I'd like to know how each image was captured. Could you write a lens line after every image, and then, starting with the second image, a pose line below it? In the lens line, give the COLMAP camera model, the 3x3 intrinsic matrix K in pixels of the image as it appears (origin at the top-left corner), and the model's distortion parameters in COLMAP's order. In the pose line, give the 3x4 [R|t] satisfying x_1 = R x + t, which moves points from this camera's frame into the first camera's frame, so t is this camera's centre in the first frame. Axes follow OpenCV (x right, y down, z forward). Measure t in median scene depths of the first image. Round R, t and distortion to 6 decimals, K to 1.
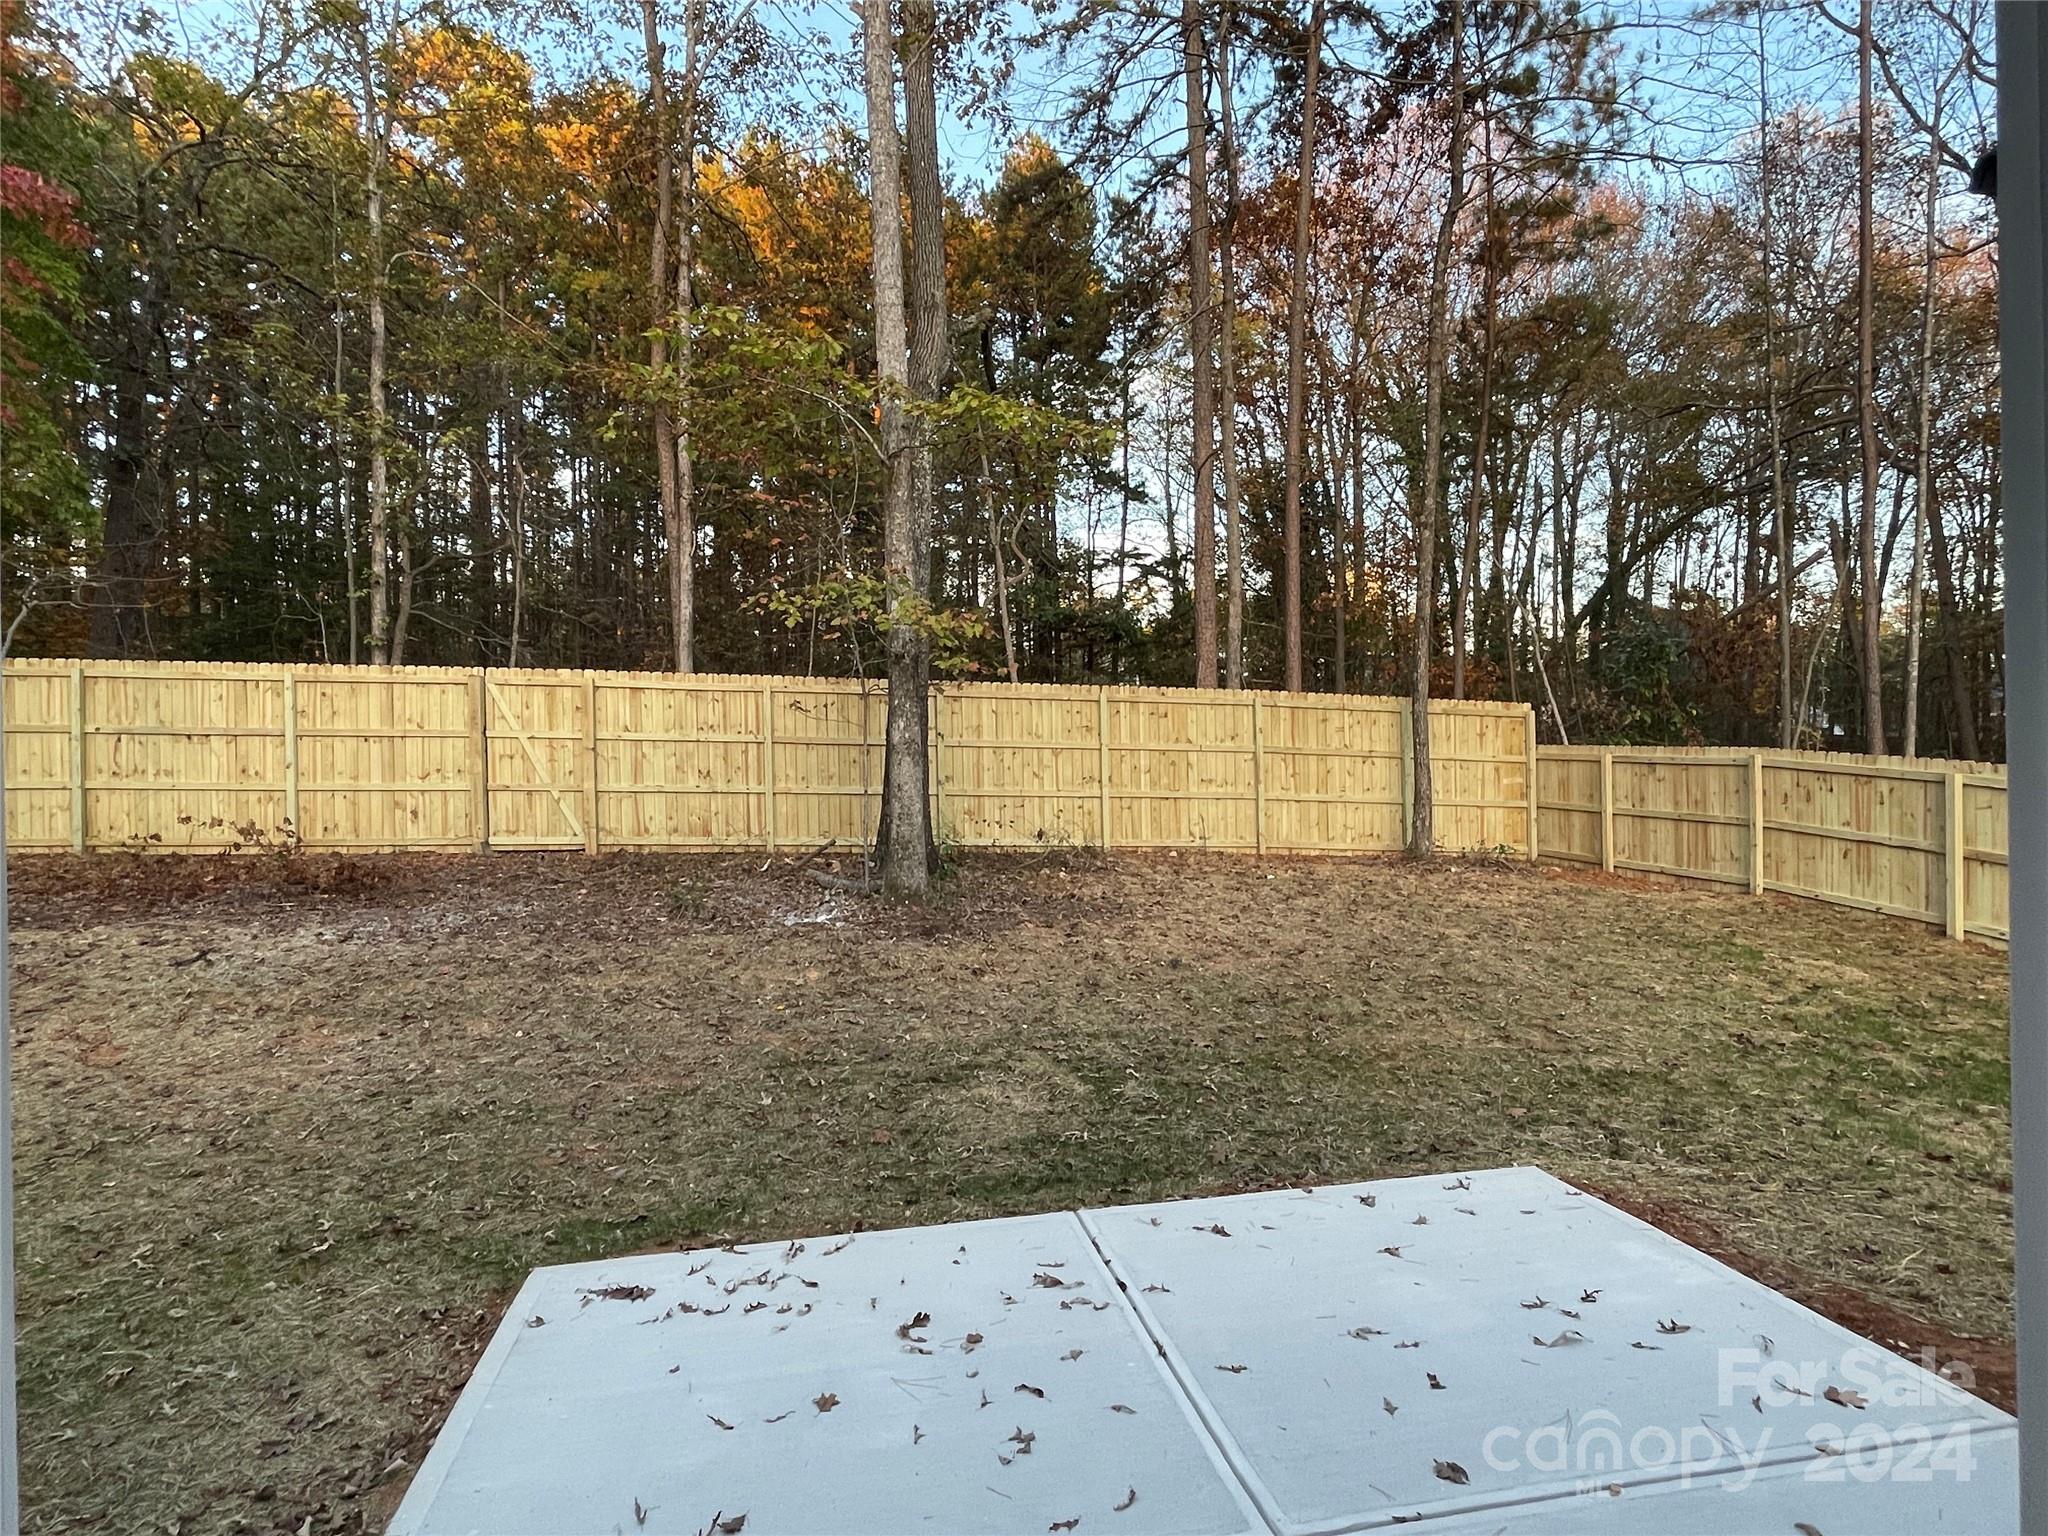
lens RADIAL K [[1136.7, 0, 1023.5], [0, 1136.7, 767.2], [0, 0, 1]] dist [0.003138, 0.000454]
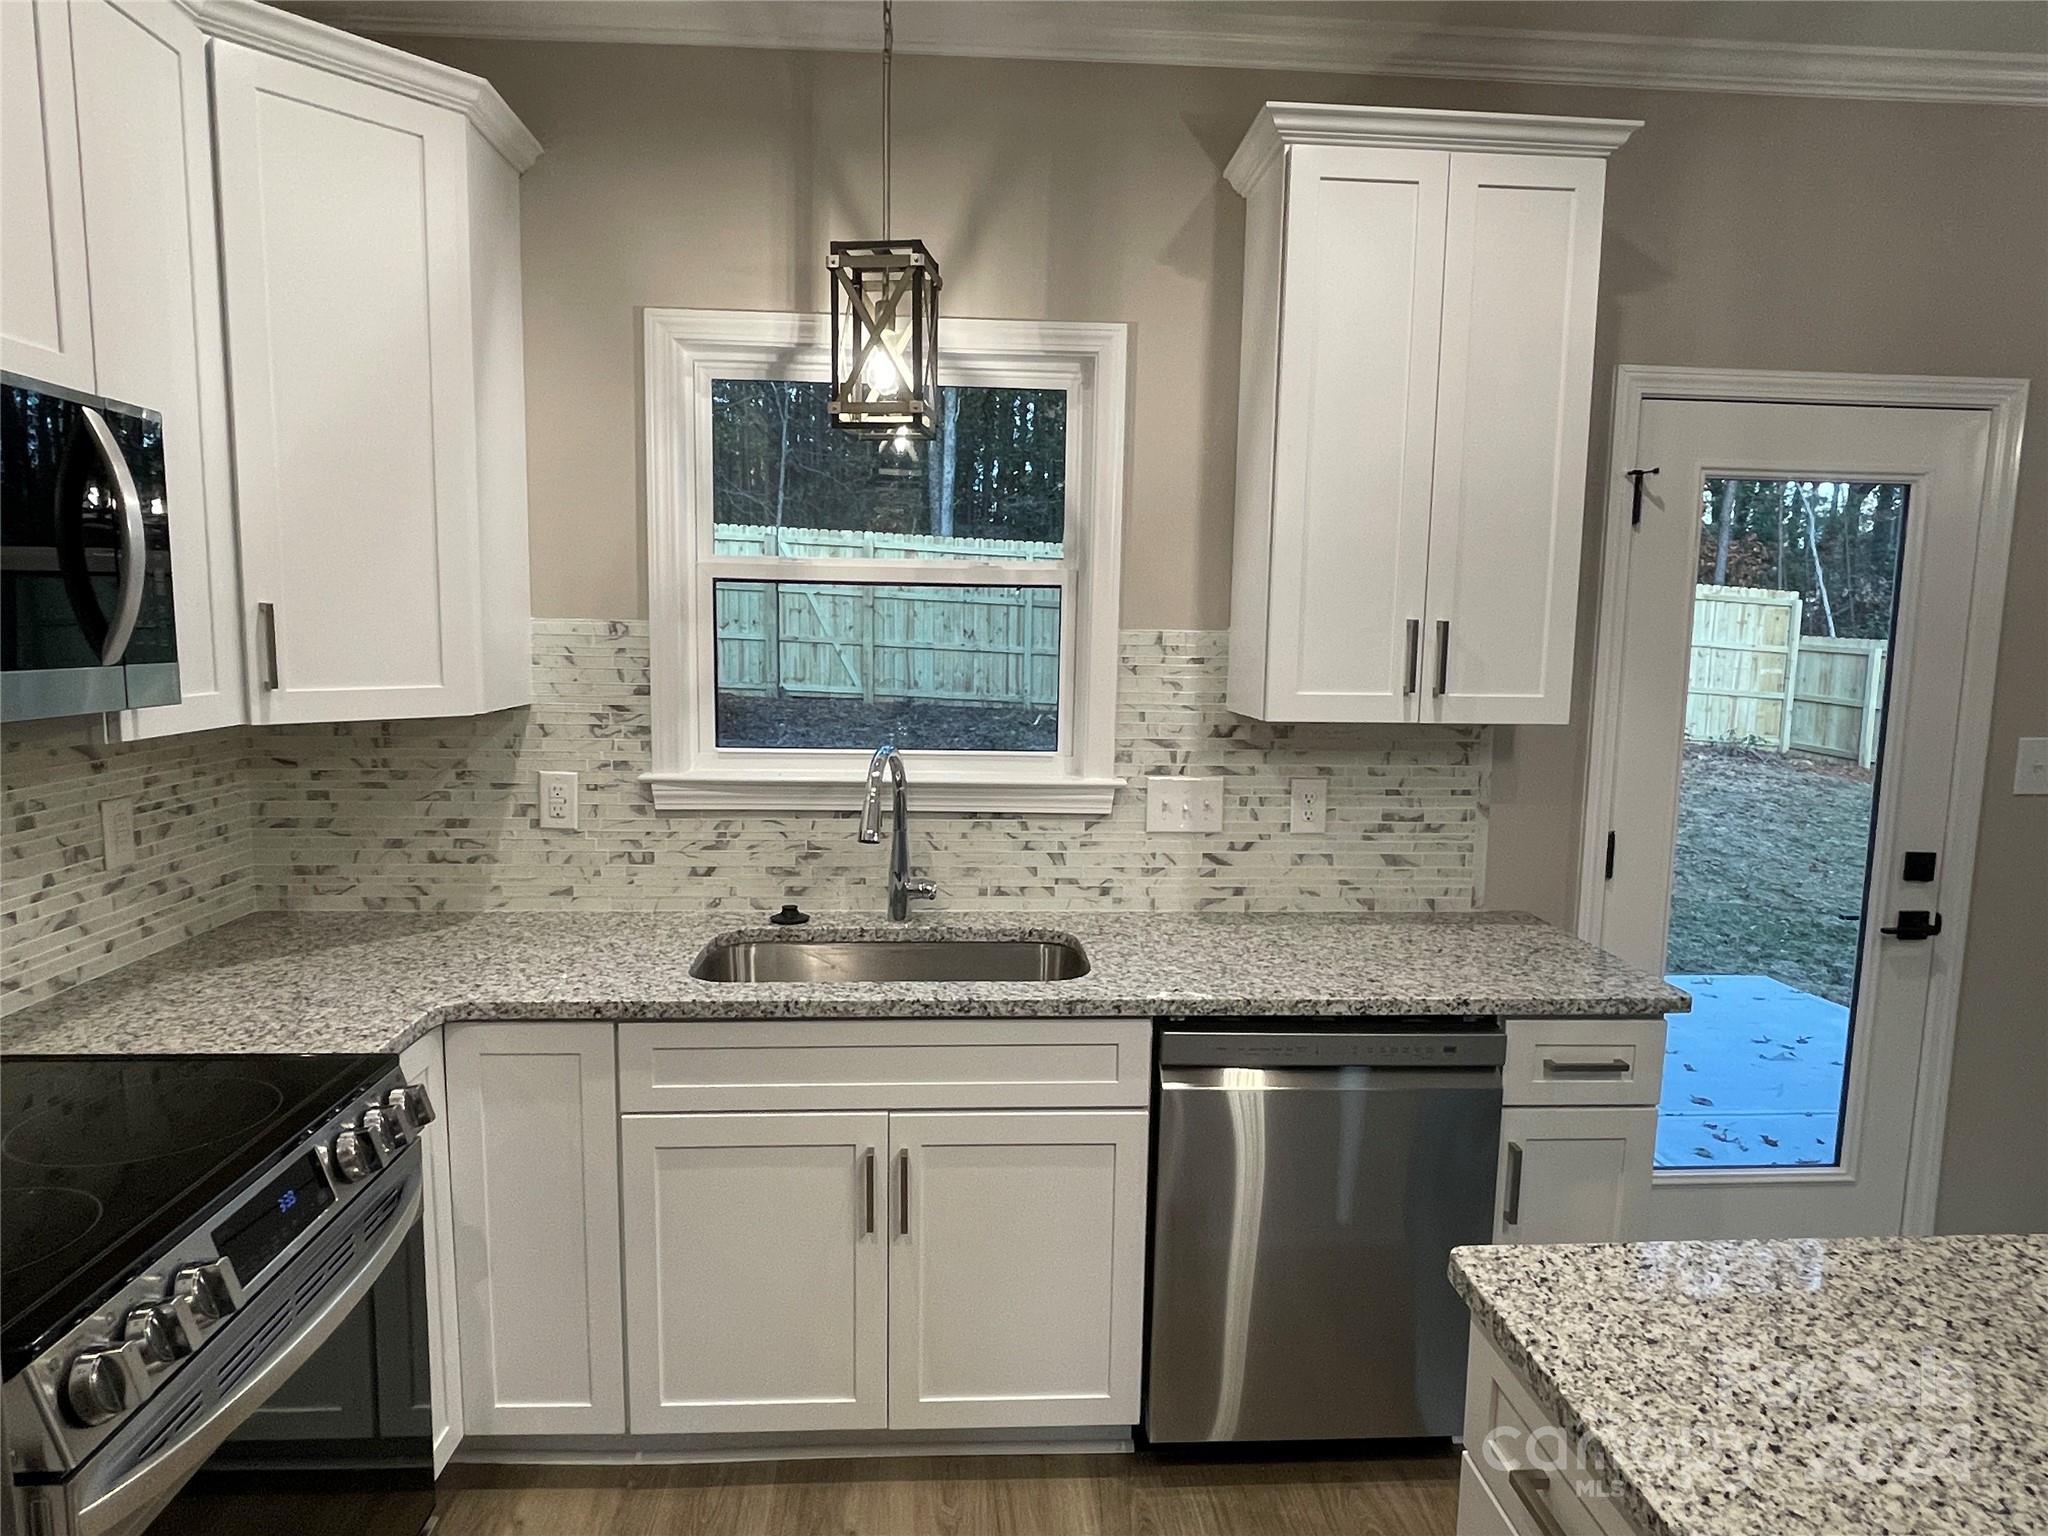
lens RADIAL K [[1257.8, 0, 1022.7], [0, 1257.8, 787.5], [0, 0, 1]] dist [-0.008325, 0.002767]
pose [[0.991472, 0.052743, -0.119166, -0.087433], [-0.037579, 0.991306, 0.126099, -0.001391], [0.124781, -0.120545, 0.984834, -0.183229]]
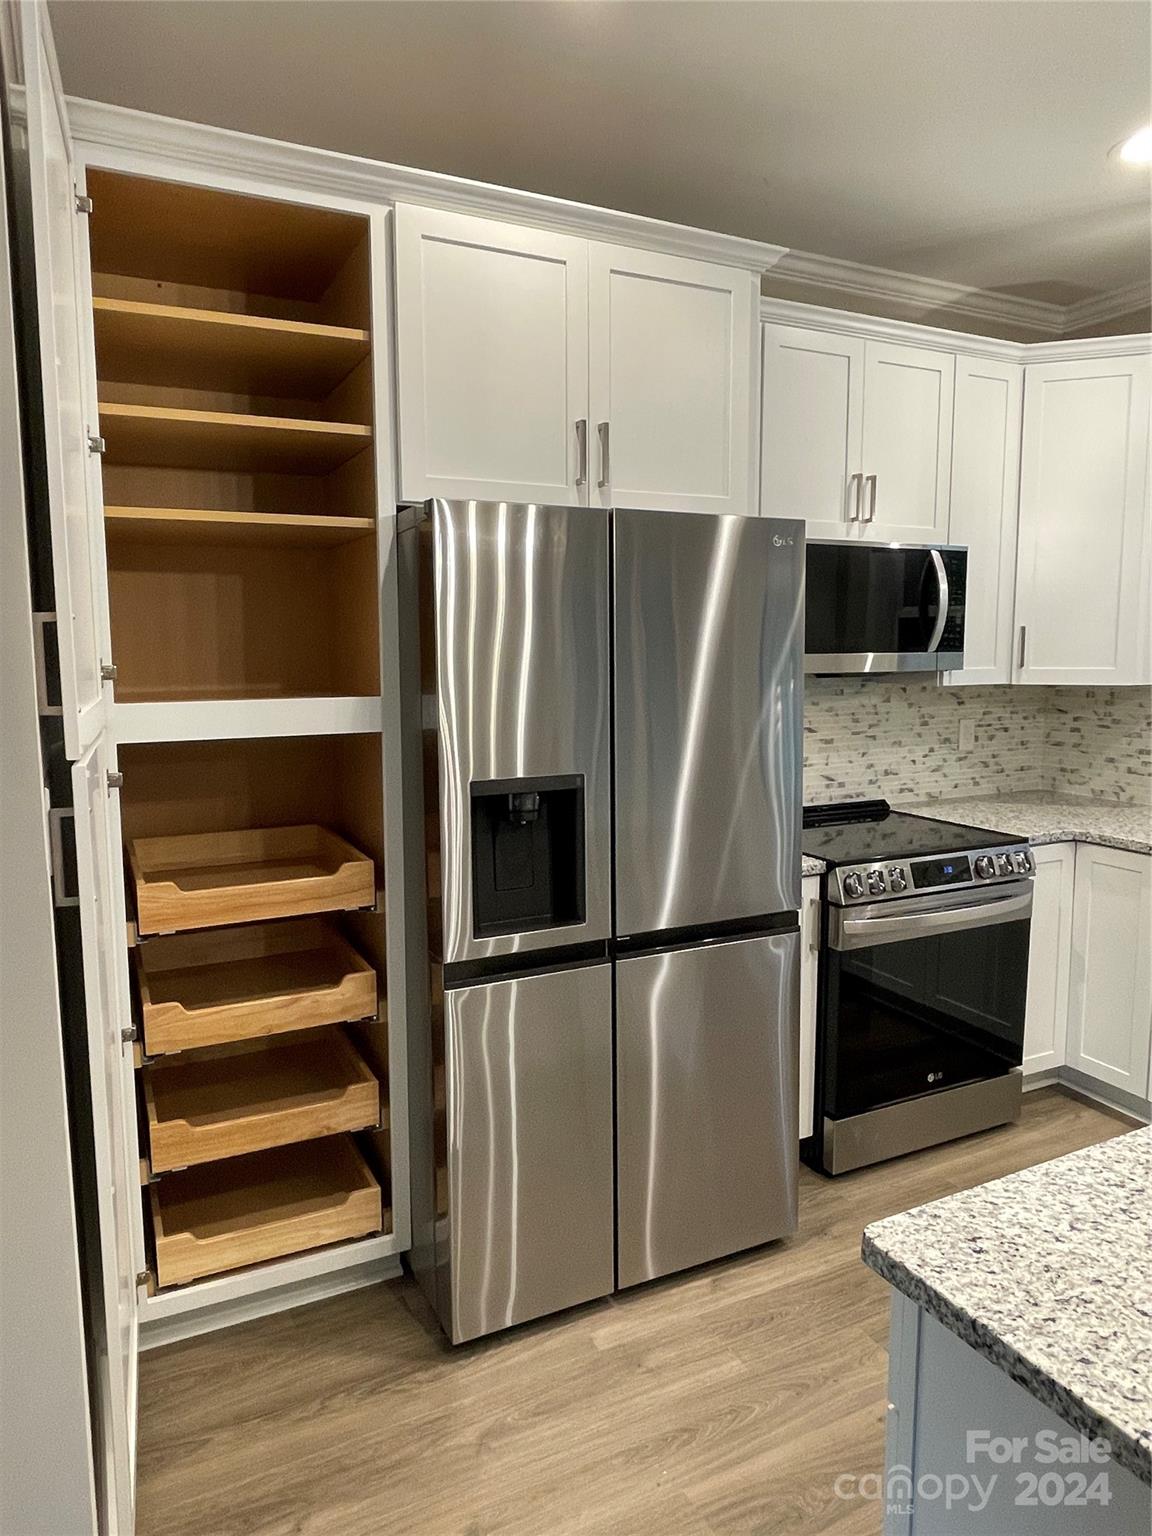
lens RADIAL K [[988.6, 0, 540.3], [0, 988.6, 751.6], [0, 0, 1]] dist [-0.011662, 0.005722]
pose [[0.250304, 0.127112, -0.959787, 0.006203], [-0.004477, 0.991485, 0.130143, -0.001310], [0.968157, -0.028278, 0.248742, -0.220193]]
